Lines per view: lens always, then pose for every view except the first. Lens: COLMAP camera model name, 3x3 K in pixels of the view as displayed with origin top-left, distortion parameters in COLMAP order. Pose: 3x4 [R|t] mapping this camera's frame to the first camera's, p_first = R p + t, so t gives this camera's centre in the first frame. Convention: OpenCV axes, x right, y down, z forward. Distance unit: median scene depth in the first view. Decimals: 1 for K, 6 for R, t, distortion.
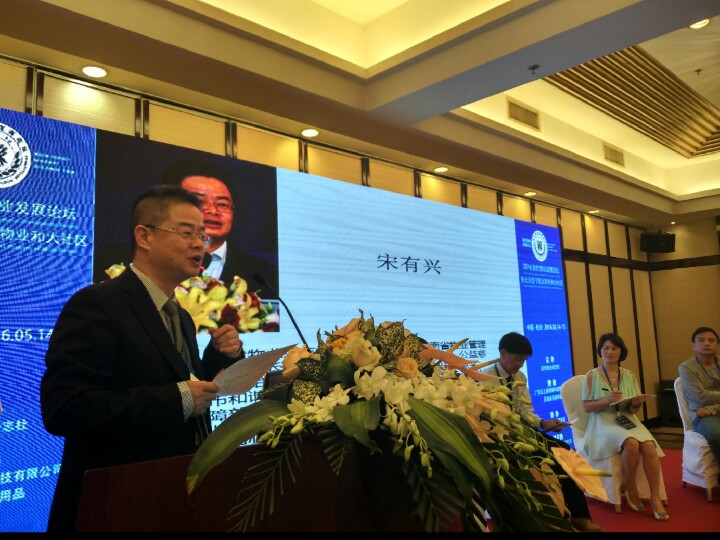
lens RADIAL K [[574.1, 0, 336.3], [0, 574.1, 246.1], [0, 0, 1]] dist [0.036236, -0.063182]
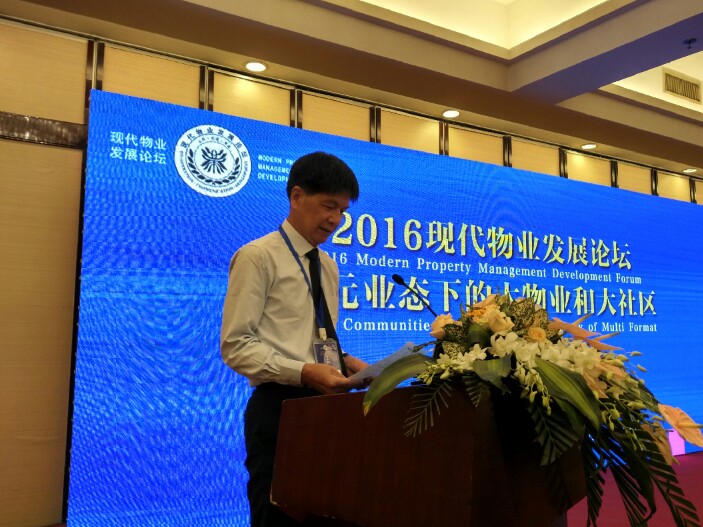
lens RADIAL K [[575.2, 0, 351.6], [0, 575.2, 251.2], [0, 0, 1]] dist [0.068479, -0.132306]
pose [[0.978054, 0.018551, -0.207523, -0.001672], [-0.008348, 0.998718, 0.049933, -0.005576], [0.208183, -0.047105, 0.976955, -0.065591]]
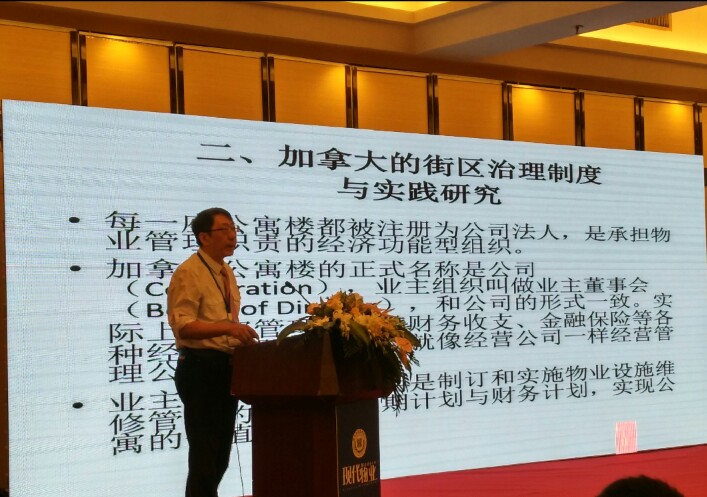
lens RADIAL K [[1270.9, 0, 353.5], [0, 1270.9, 248.5], [0, 0, 1]] dist [0.175725, -0.089346]
pose [[0.995496, 0.008186, -0.094447, 0.167548], [0.003204, 0.992792, 0.119810, -0.192522], [0.094747, -0.119573, 0.988294, -1.181318]]
